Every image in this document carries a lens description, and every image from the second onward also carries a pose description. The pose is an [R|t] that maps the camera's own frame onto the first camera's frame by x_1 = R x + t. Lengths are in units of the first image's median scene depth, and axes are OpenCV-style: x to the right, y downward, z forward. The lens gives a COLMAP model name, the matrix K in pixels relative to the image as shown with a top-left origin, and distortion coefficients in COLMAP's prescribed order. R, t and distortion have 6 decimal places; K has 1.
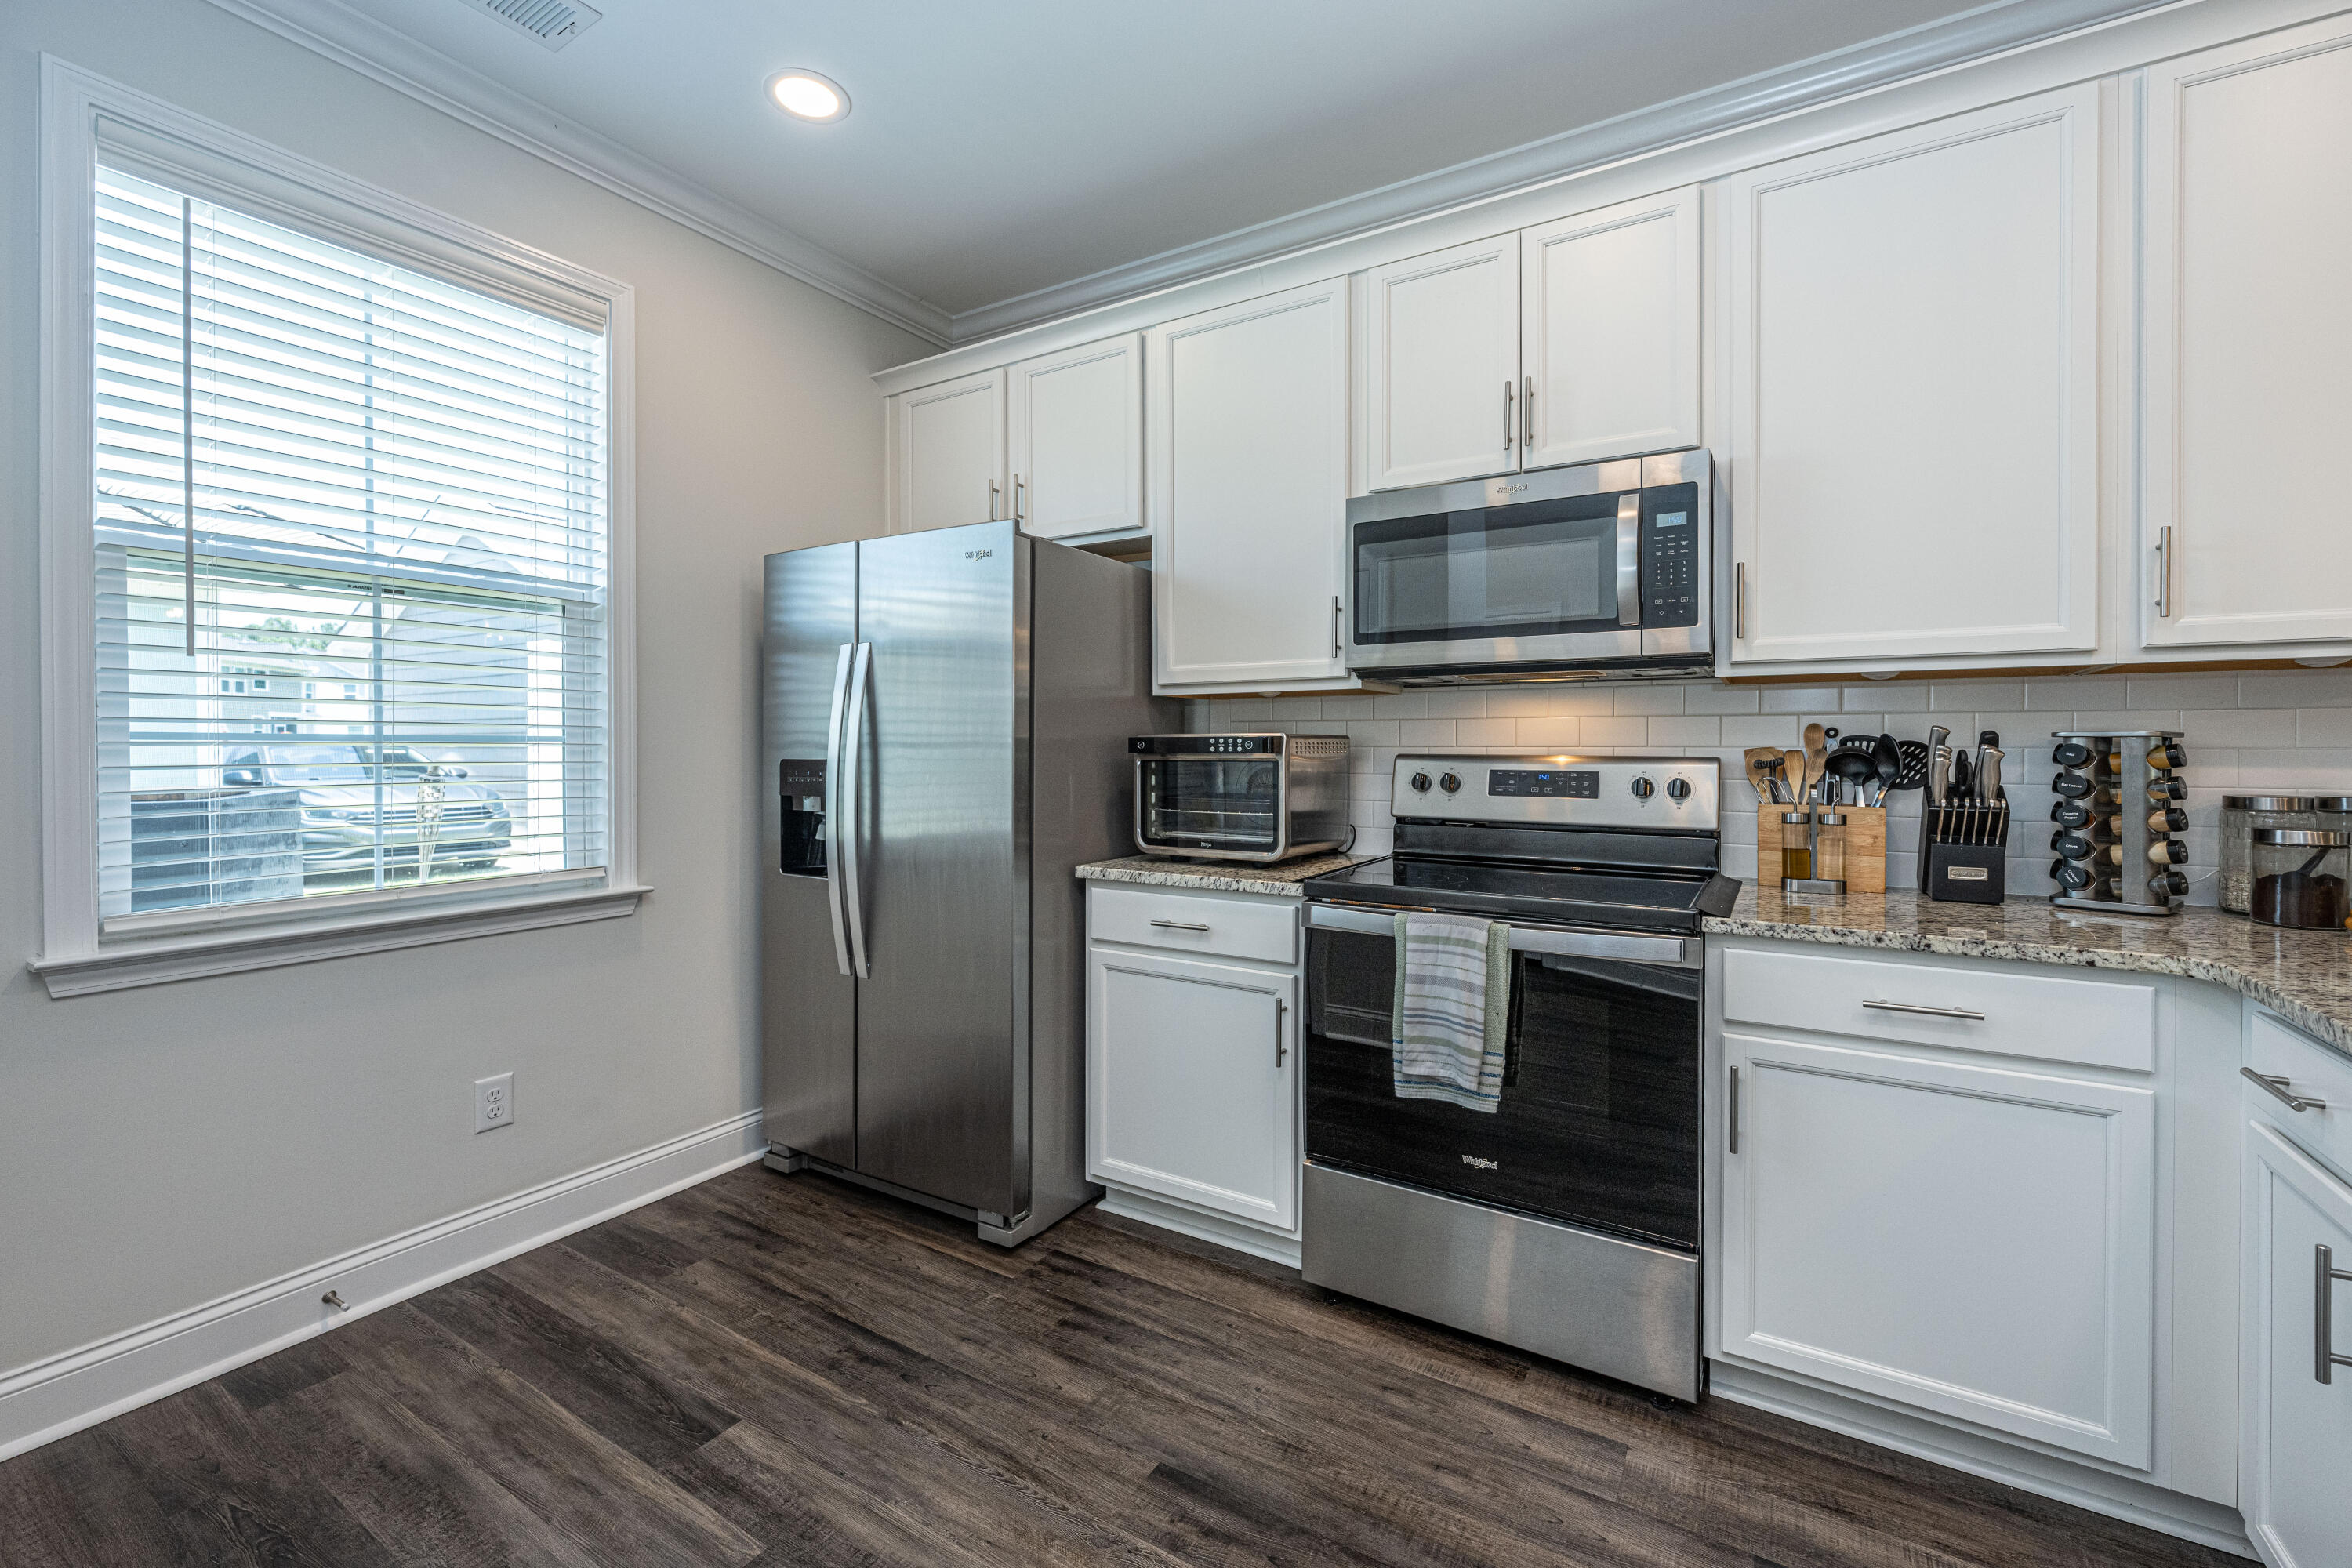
lens RADIAL K [[943.1, 0, 1186.4], [0, 943.1, 752.4], [0, 0, 1]] dist [0.001527, -0.000274]
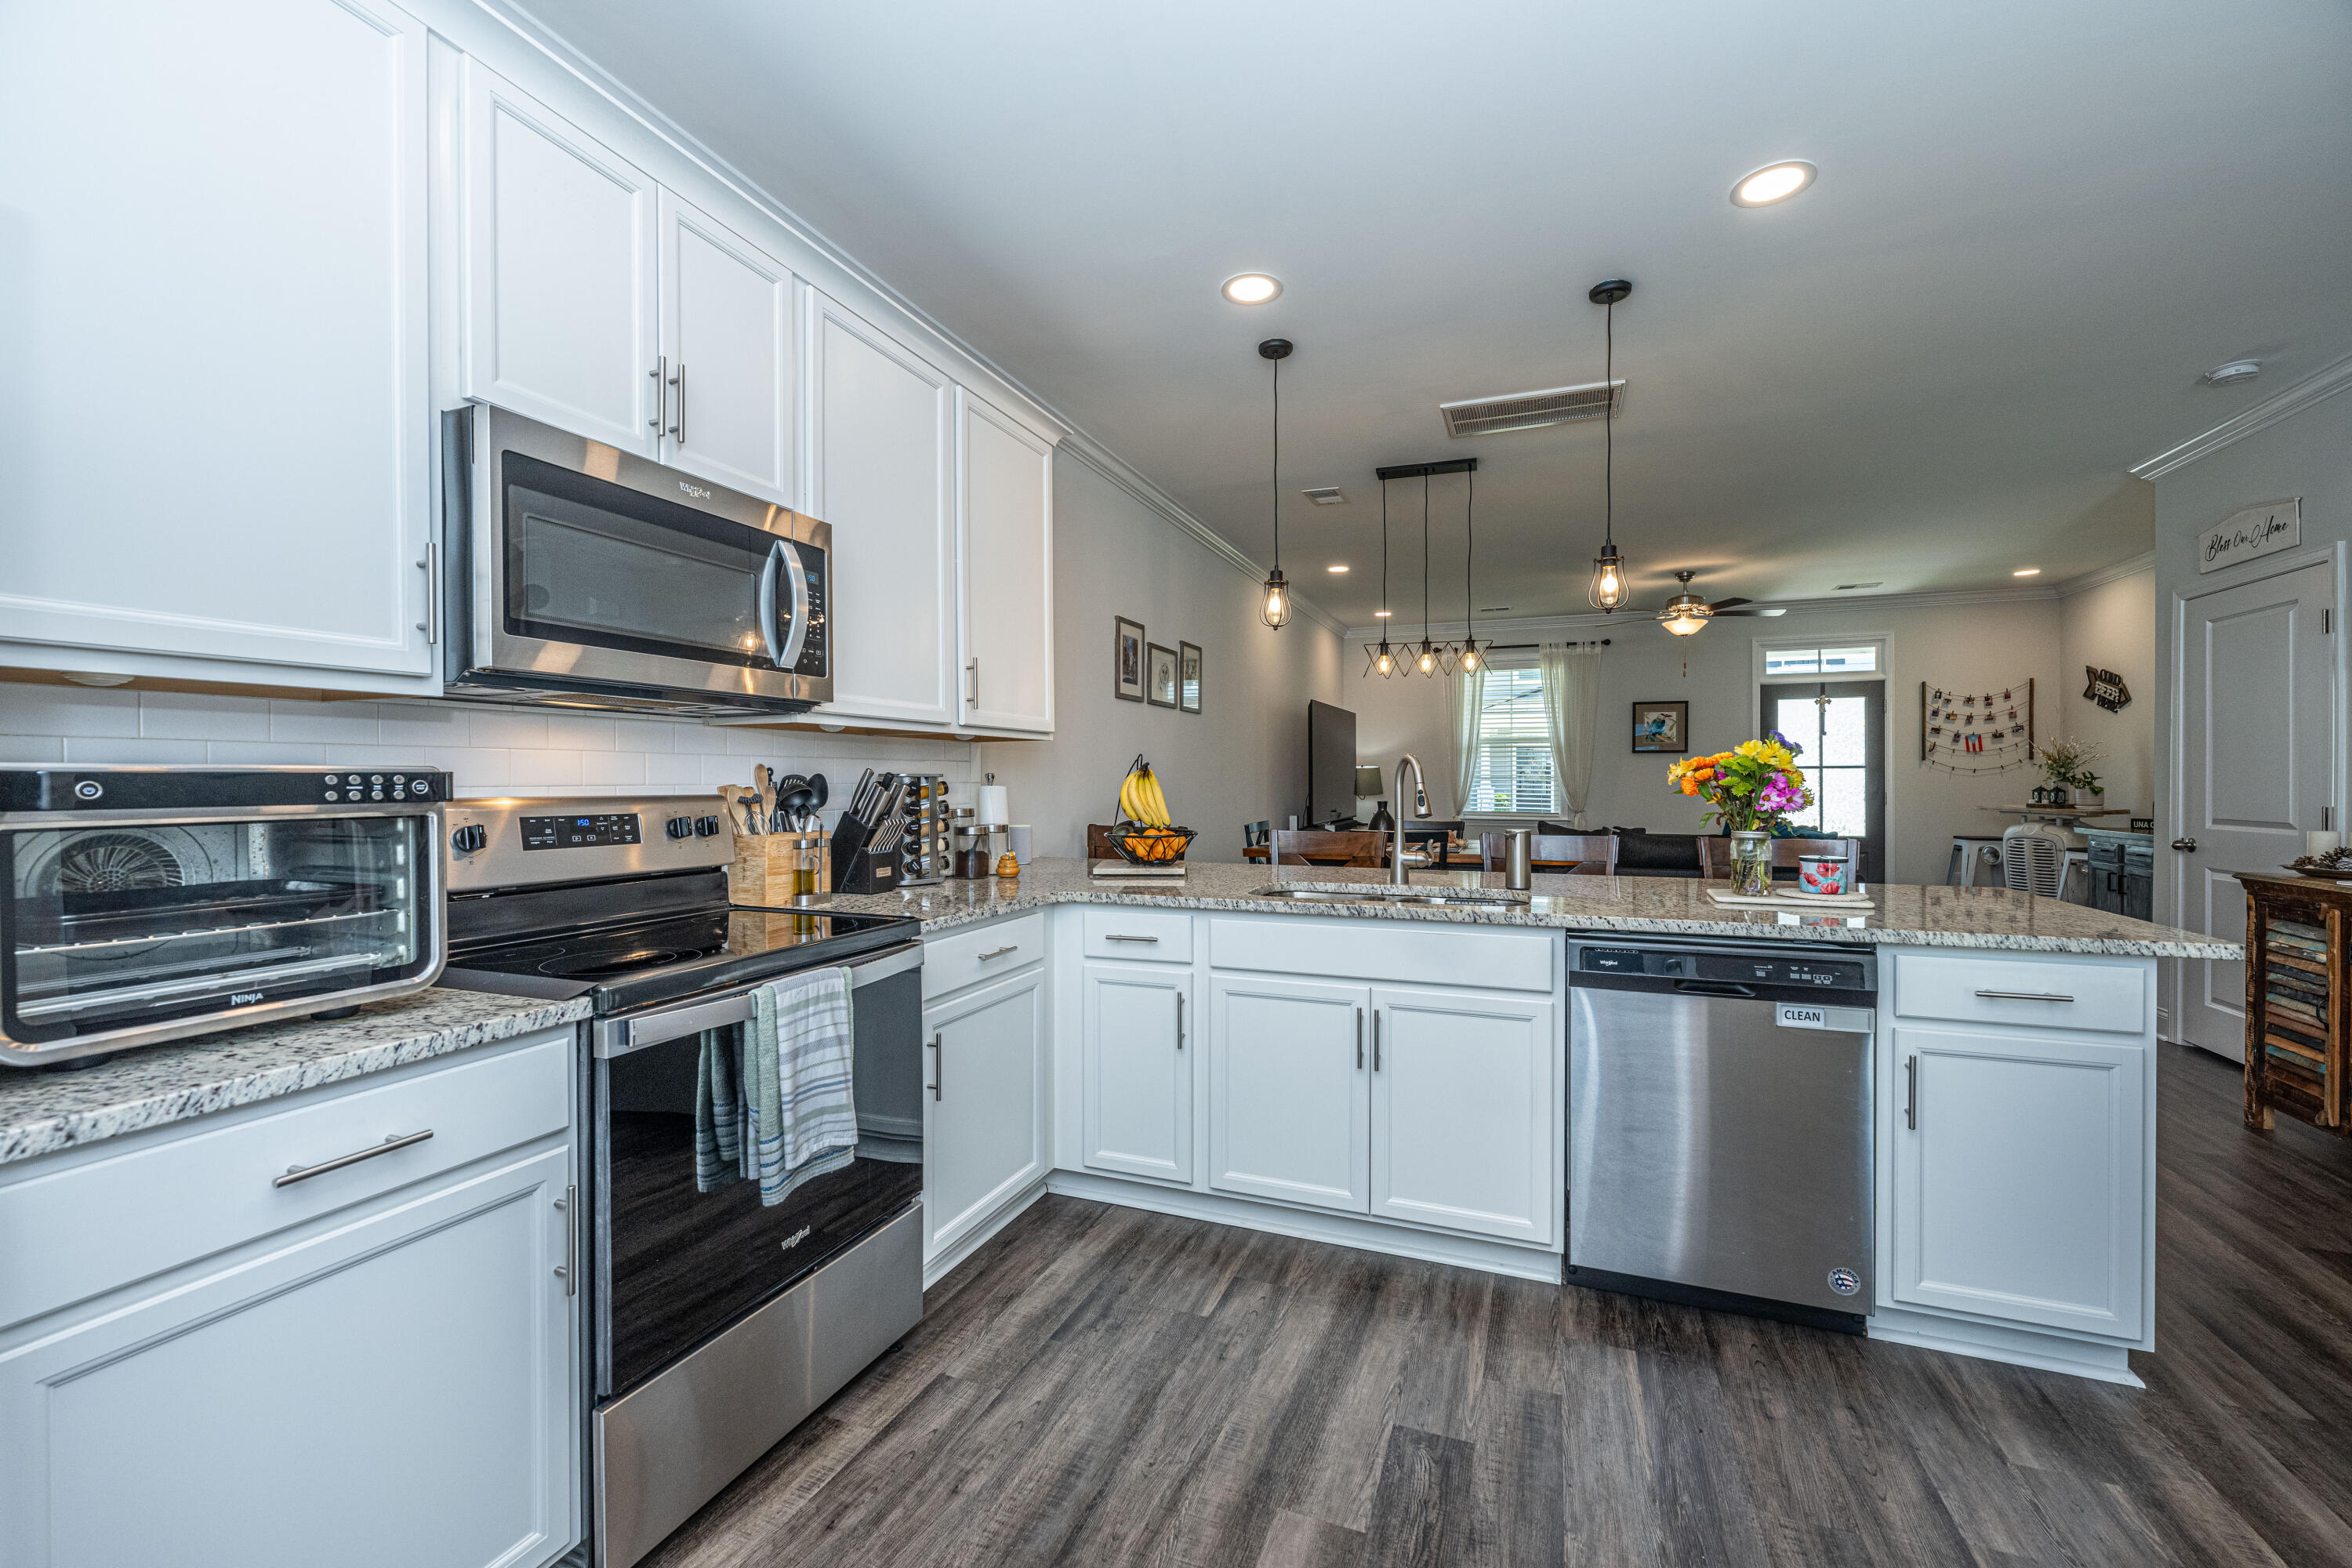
lens RADIAL K [[943.1, 0, 1191.0], [0, 943.1, 788.5], [0, 0, 1]] dist [0.001527, -0.000274]
pose [[-0.150777, -0.011382, 0.988502, -0.581625], [0.008473, 0.999882, 0.012806, -0.010721], [-0.988532, 0.010307, -0.150663, 0.672477]]
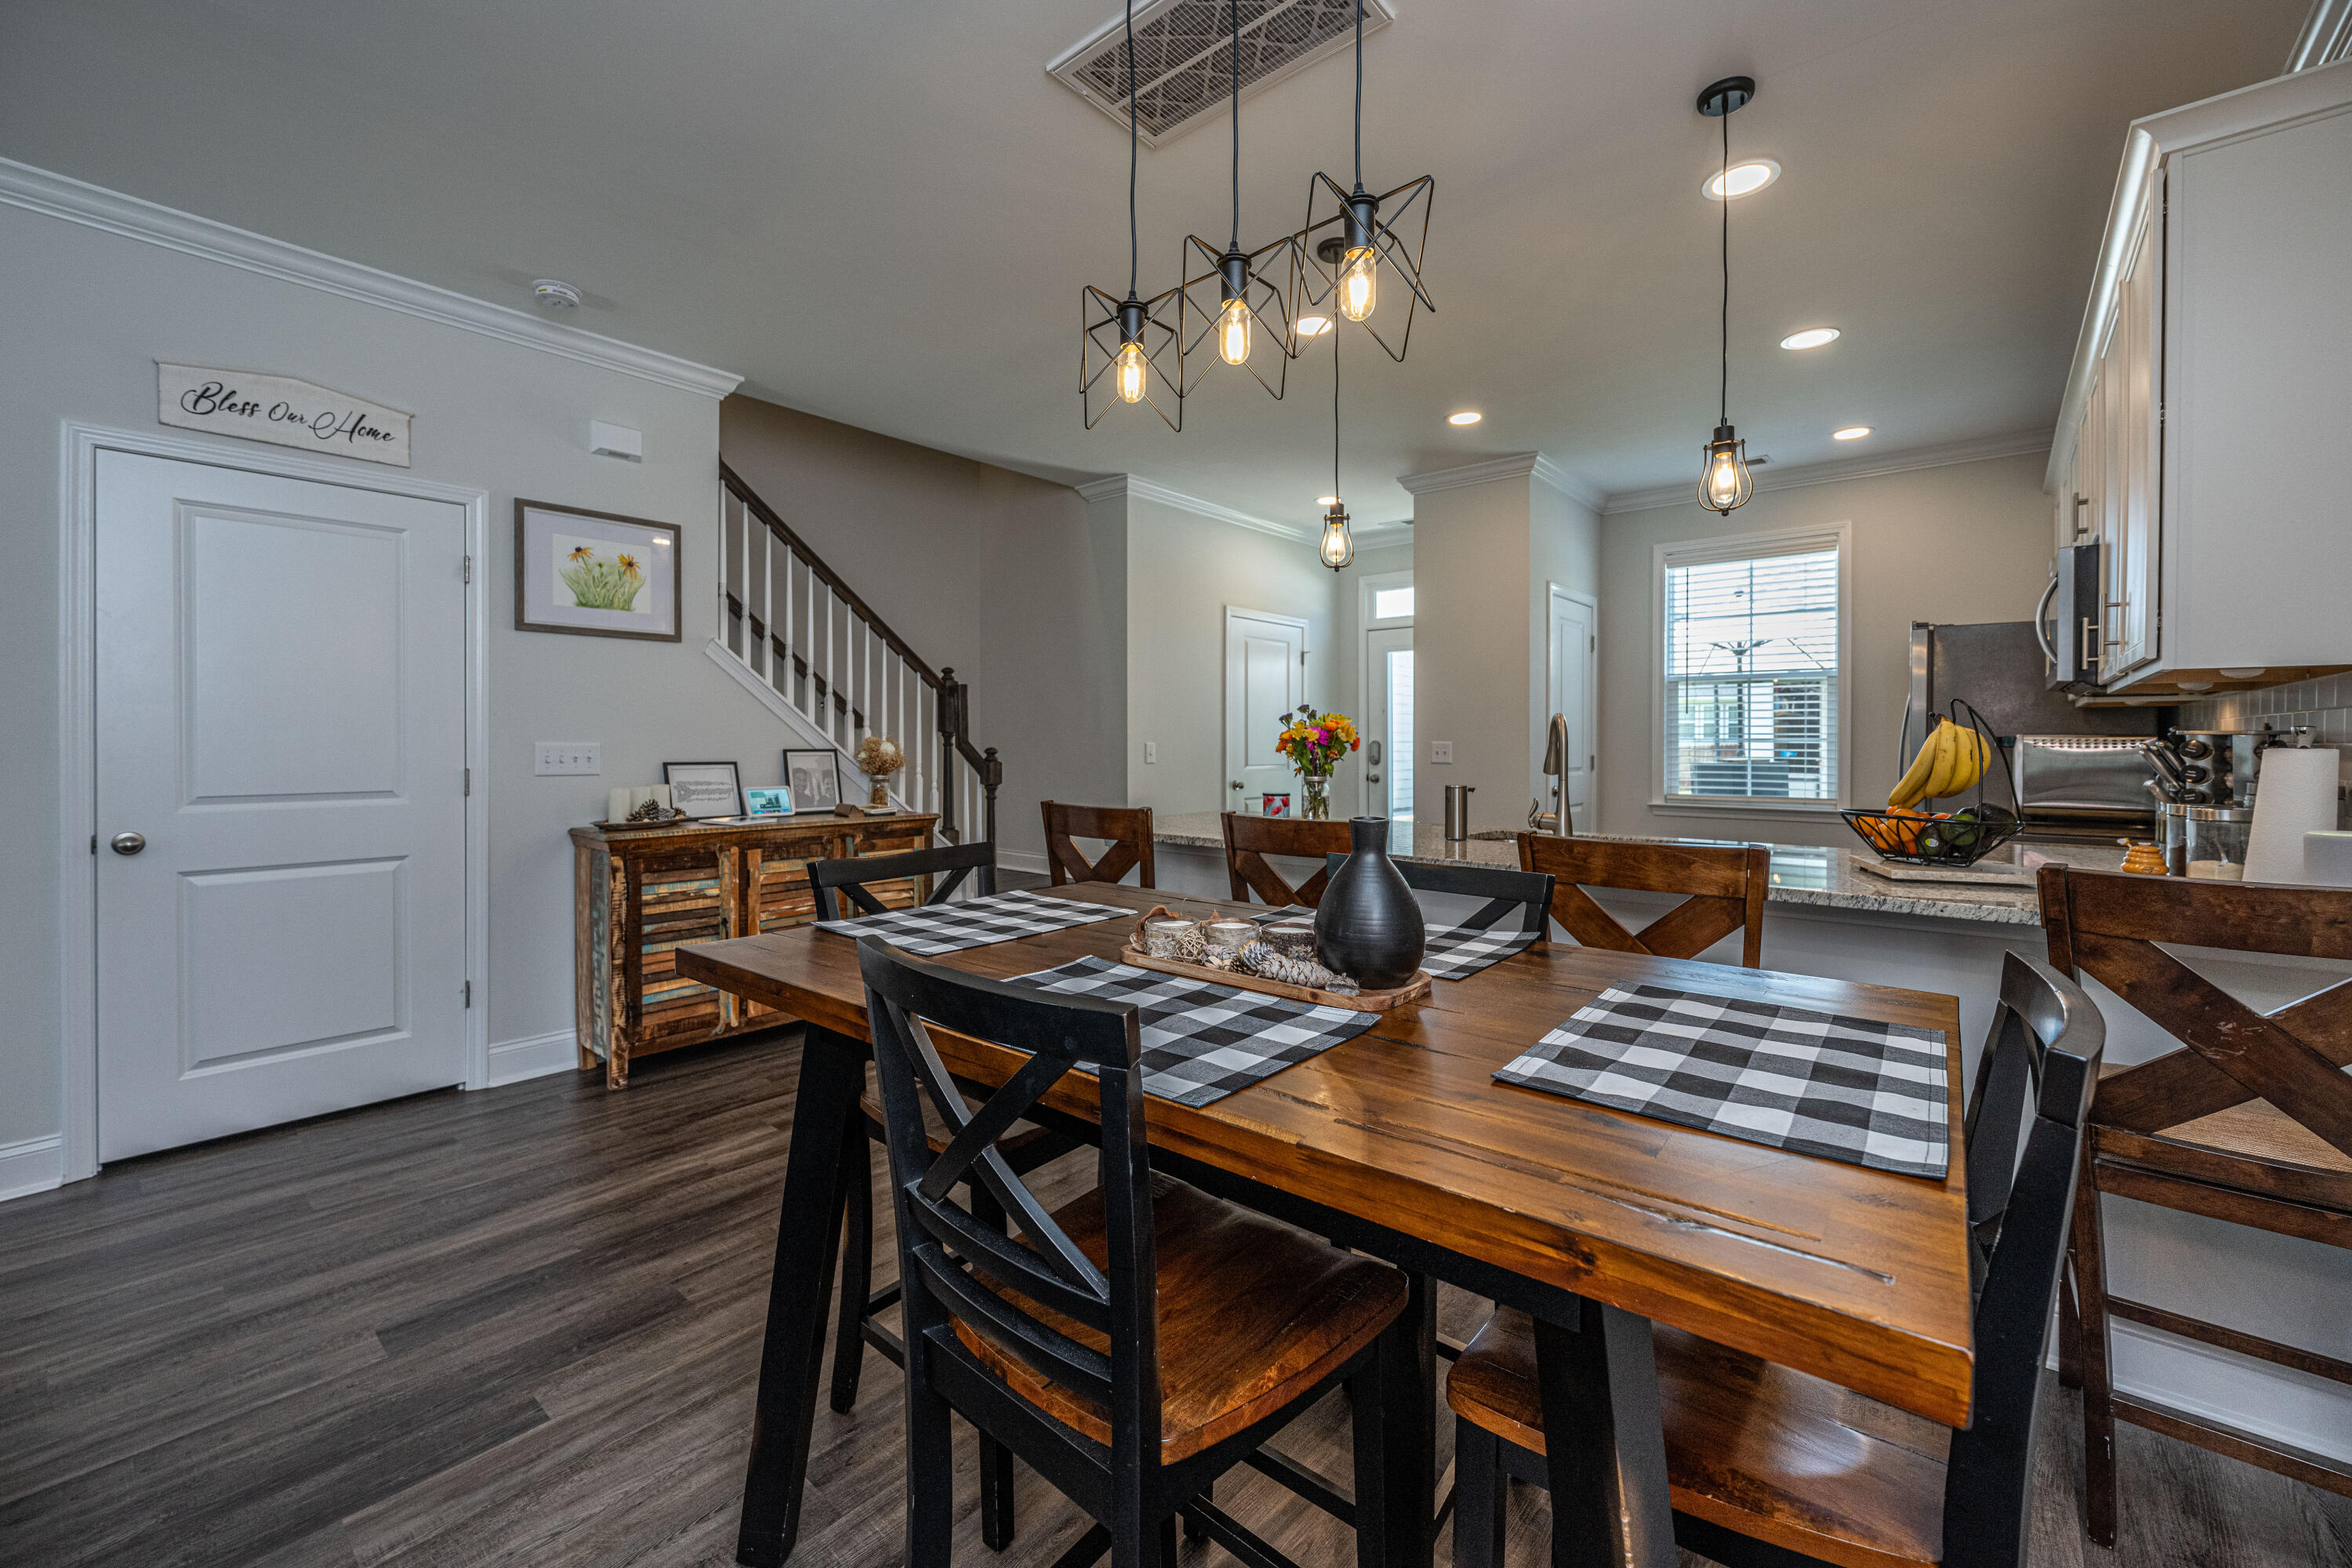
lens RADIAL K [[943.1, 0, 1172.7], [0, 943.1, 751.2], [0, 0, 1]] dist [0.001527, -0.000274]
pose [[-0.204636, 0.008818, -0.978798, 1.892405], [-0.007721, 0.999914, 0.010623, 0.005075], [0.978808, 0.009731, -0.204550, -0.053714]]
